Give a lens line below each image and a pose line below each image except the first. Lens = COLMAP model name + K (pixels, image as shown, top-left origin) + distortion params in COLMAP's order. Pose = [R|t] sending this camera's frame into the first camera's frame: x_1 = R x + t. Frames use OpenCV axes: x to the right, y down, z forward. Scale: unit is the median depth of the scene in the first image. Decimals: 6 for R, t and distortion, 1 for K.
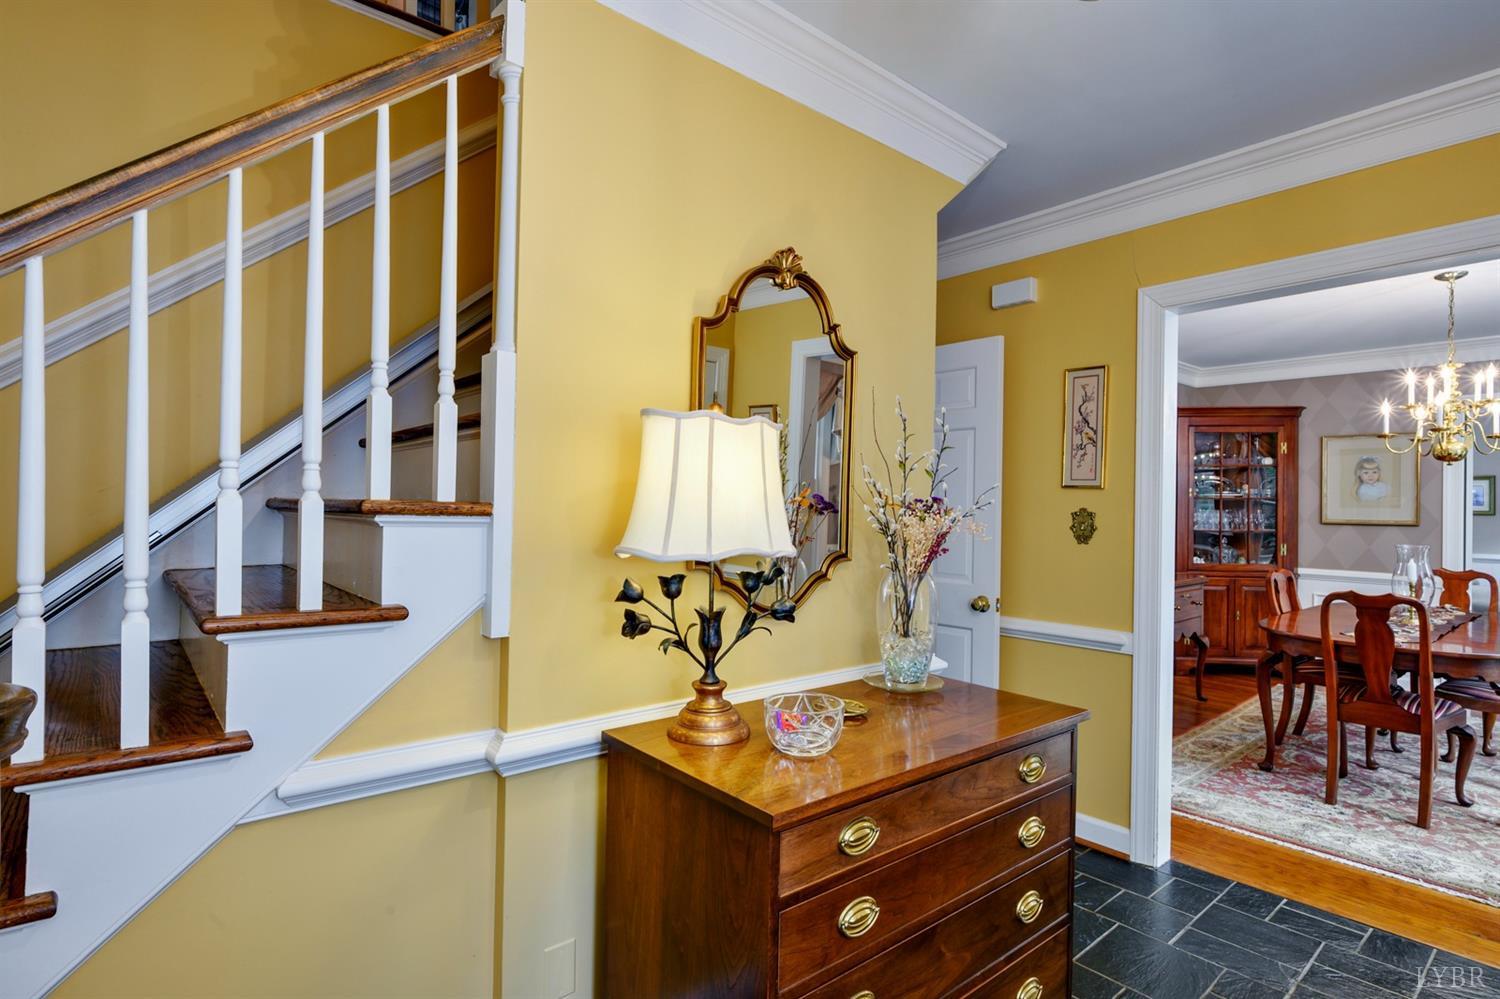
lens RADIAL K [[760.7, 0, 750.0], [0, 760.7, 499.5], [0, 0, 1]] dist [-0.003777, -0.001202]
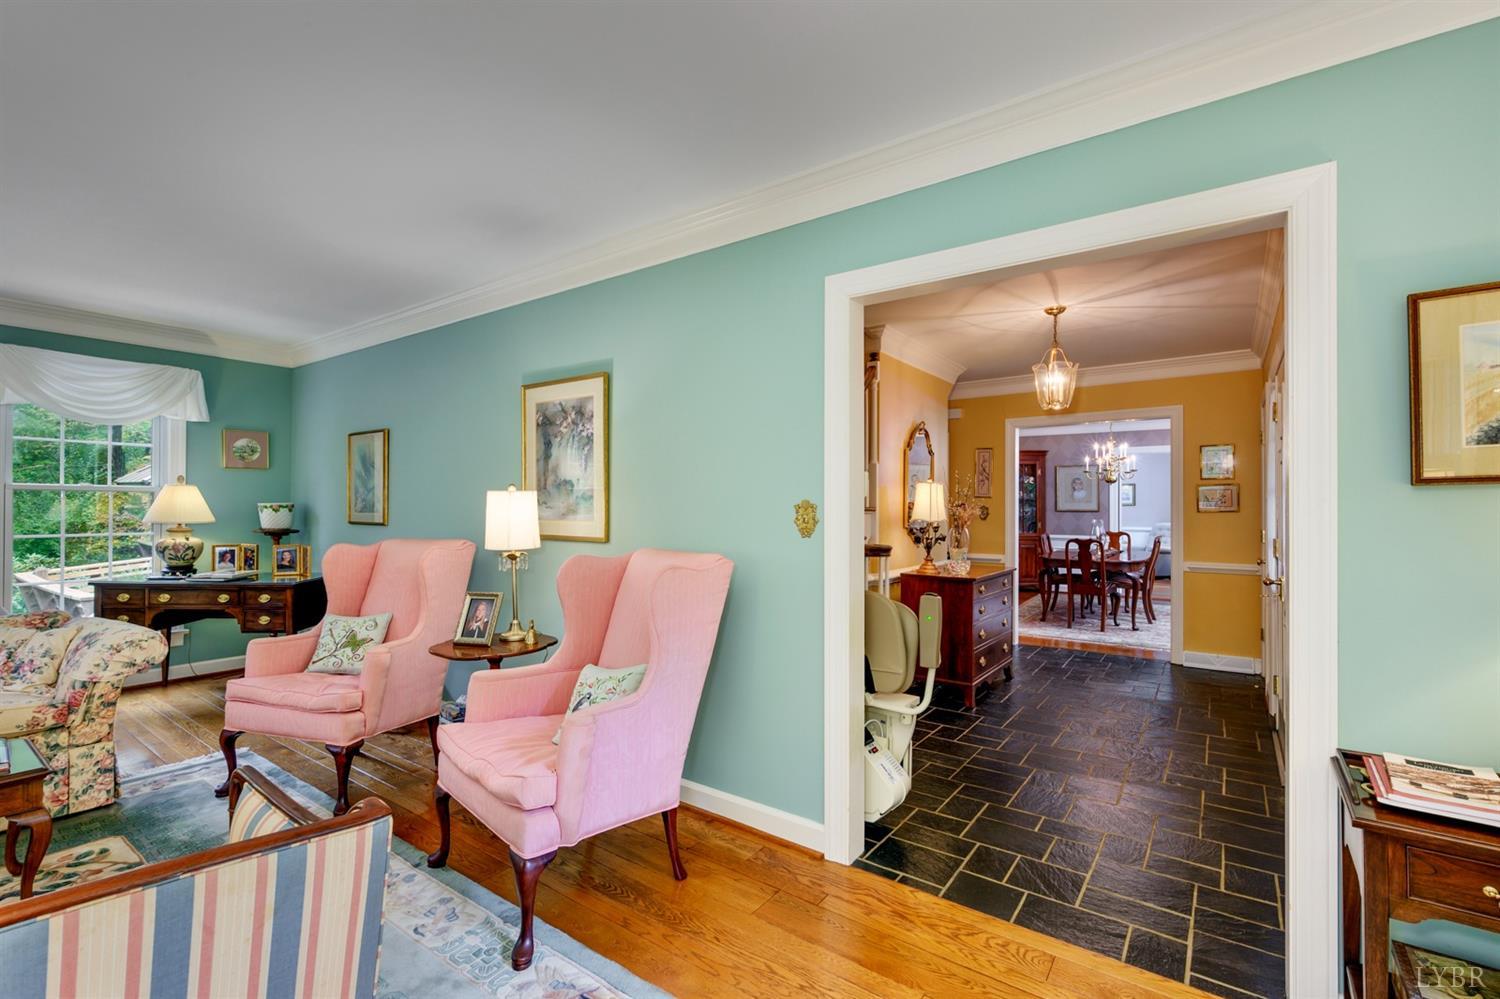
lens RADIAL K [[669.3, 0, 750.0], [0, 669.3, 499.5], [0, 0, 1]] dist [0.000869, 0.000049]
pose [[0.970652, -0.010982, 0.240239, -0.801000], [0.010499, 0.999939, 0.003292, -0.023017], [-0.240260, -0.000673, 0.970708, -0.902641]]
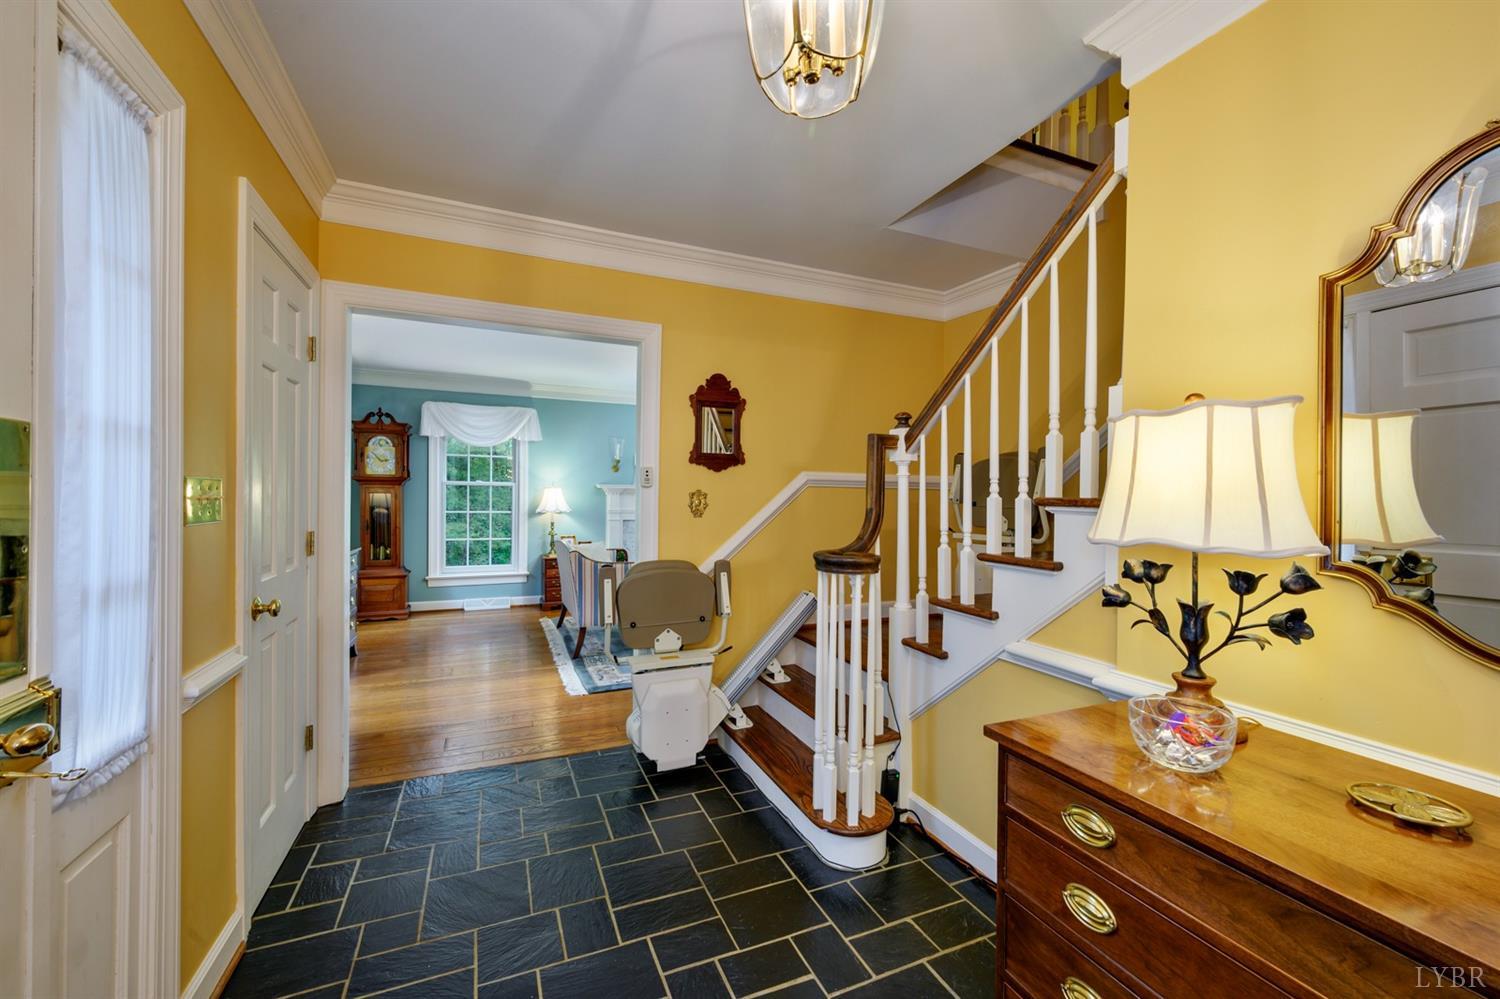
lens RADIAL K [[596.5, 0, 750.0], [0, 596.5, 499.5], [0, 0, 1]] dist [-0.000330, -0.000031]
pose [[-0.283185, -0.013732, -0.958967, 0.456012], [-0.001401, 0.999902, -0.013904, 0.012158], [0.959064, -0.002594, -0.283177, 0.354346]]
